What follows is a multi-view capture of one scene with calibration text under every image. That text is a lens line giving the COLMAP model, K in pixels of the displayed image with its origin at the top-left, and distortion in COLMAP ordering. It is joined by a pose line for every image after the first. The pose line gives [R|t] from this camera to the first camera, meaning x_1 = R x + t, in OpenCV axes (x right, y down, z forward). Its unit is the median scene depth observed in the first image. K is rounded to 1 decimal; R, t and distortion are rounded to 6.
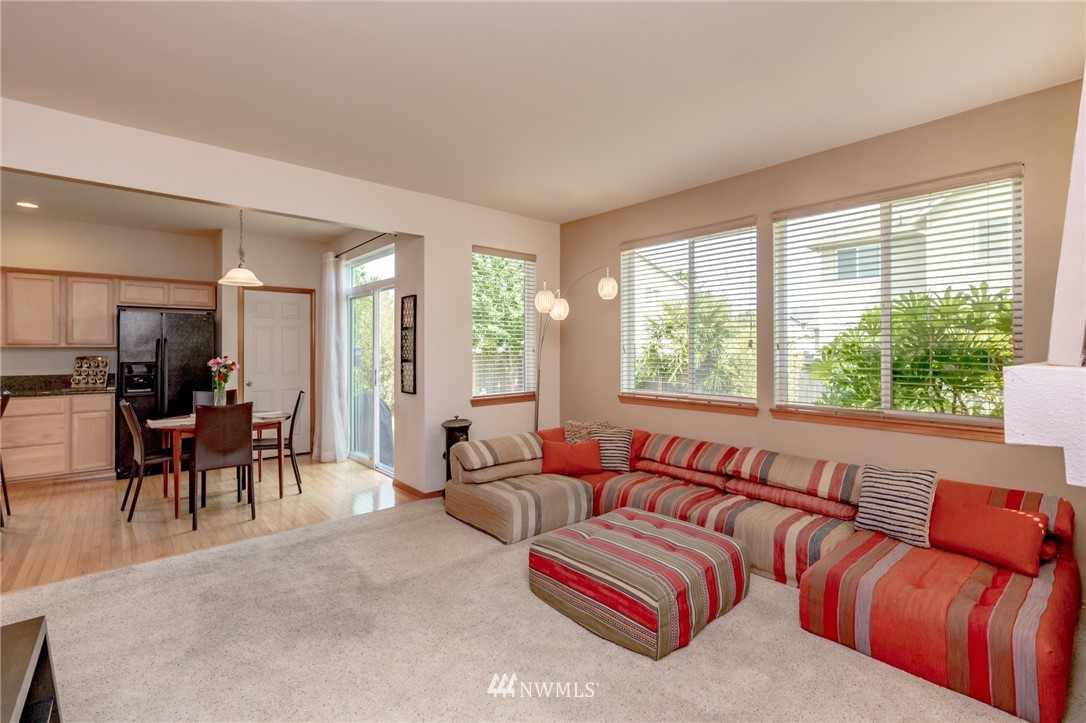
lens RADIAL K [[485.6, 0, 544.7], [0, 485.6, 341.1], [0, 0, 1]] dist [-0.000536, 0.000036]
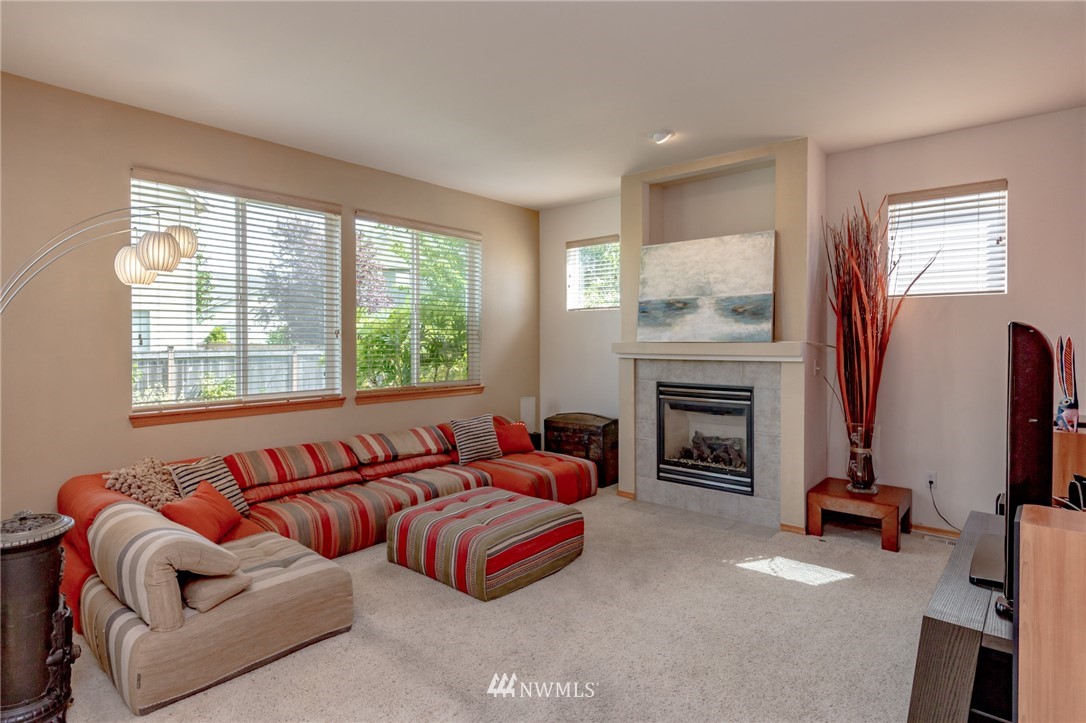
lens RADIAL K [[578.4, 0, 543.1], [0, 578.4, 342.7], [0, 0, 1]] dist [0.000172, -0.000010]
pose [[-0.144781, -0.005552, 0.989448, -0.816734], [-0.013386, 0.999904, 0.003652, 0.013780], [-0.989373, -0.012716, -0.144841, 0.769990]]
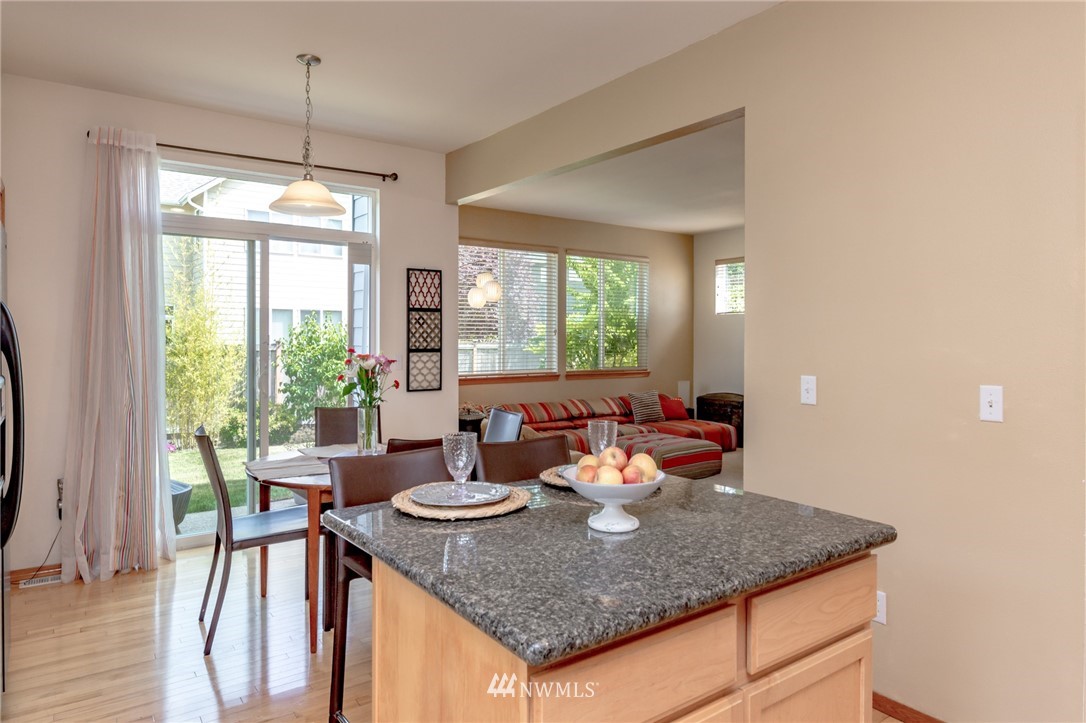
lens RADIAL K [[682.7, 0, 516.8], [0, 682.7, 334.3], [0, 0, 1]] dist [0.001107, -0.000020]
pose [[0.114442, 0.002726, 0.993426, -1.712419], [-0.016702, 0.999860, -0.000820, 0.015485], [-0.993290, -0.016498, 0.114471, 0.893619]]
